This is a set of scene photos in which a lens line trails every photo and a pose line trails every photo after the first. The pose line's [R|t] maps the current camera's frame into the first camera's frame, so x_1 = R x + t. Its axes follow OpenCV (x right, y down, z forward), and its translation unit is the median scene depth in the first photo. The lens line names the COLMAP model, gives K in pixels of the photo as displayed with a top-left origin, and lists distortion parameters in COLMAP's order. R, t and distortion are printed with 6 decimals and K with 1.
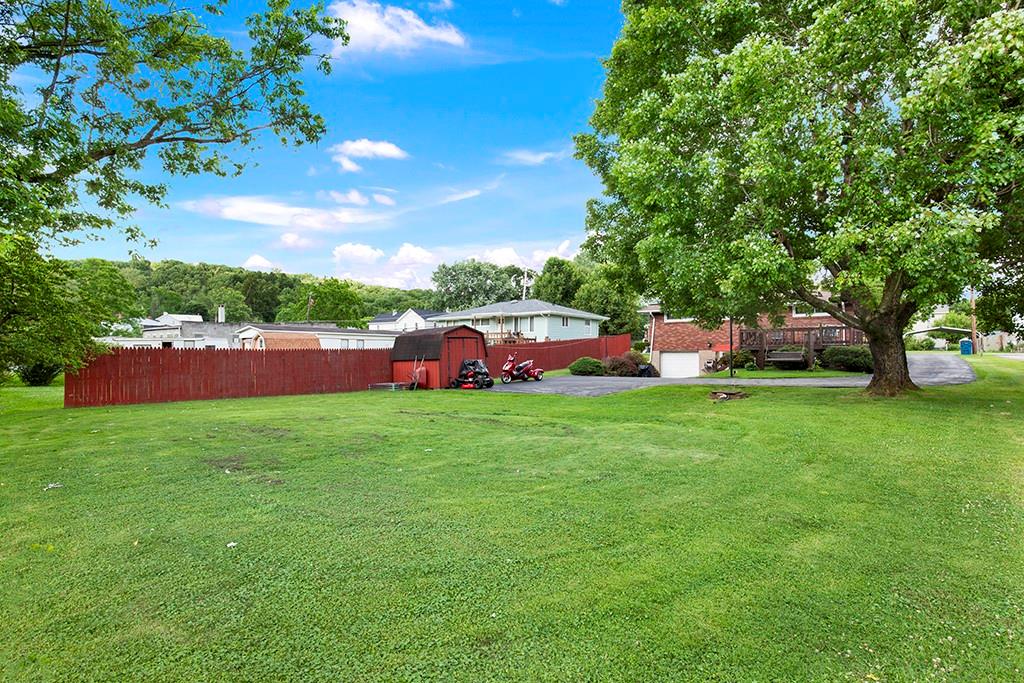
lens RADIAL K [[528.7, 0, 511.7], [0, 528.7, 342.6], [0, 0, 1]] dist [0.001674, 0.000264]
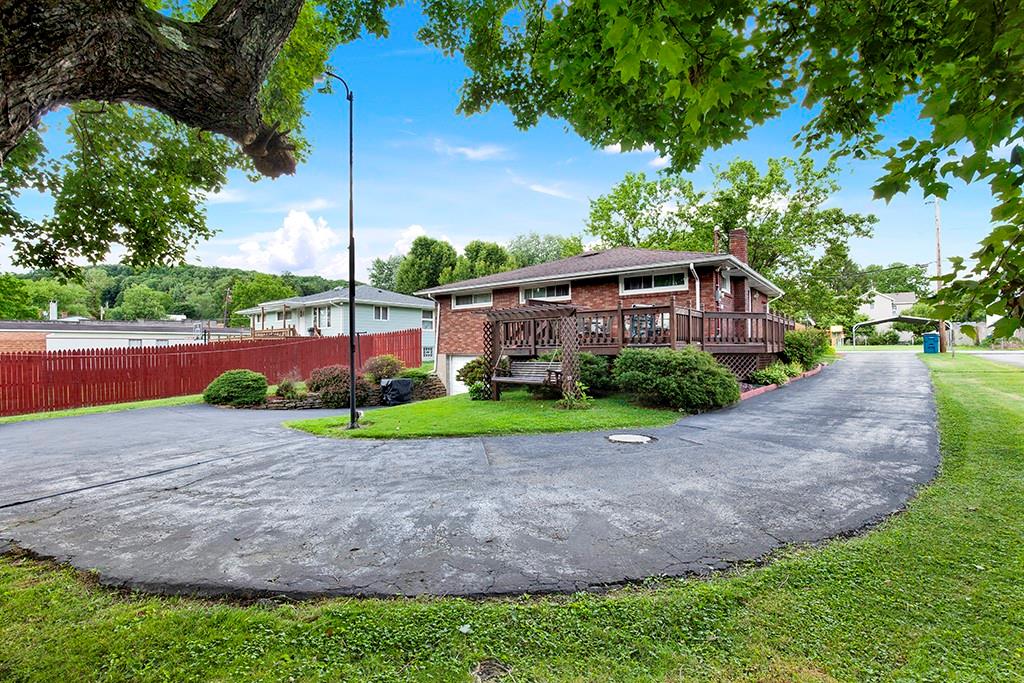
lens RADIAL K [[472.1, 0, 512.3], [0, 472.1, 339.1], [0, 0, 1]] dist [-0.014603, -0.000122]
pose [[0.999500, -0.009090, -0.030281, 0.244444], [0.009135, 0.999957, 0.001343, -0.001722], [0.030267, -0.001619, 0.999541, 0.277077]]
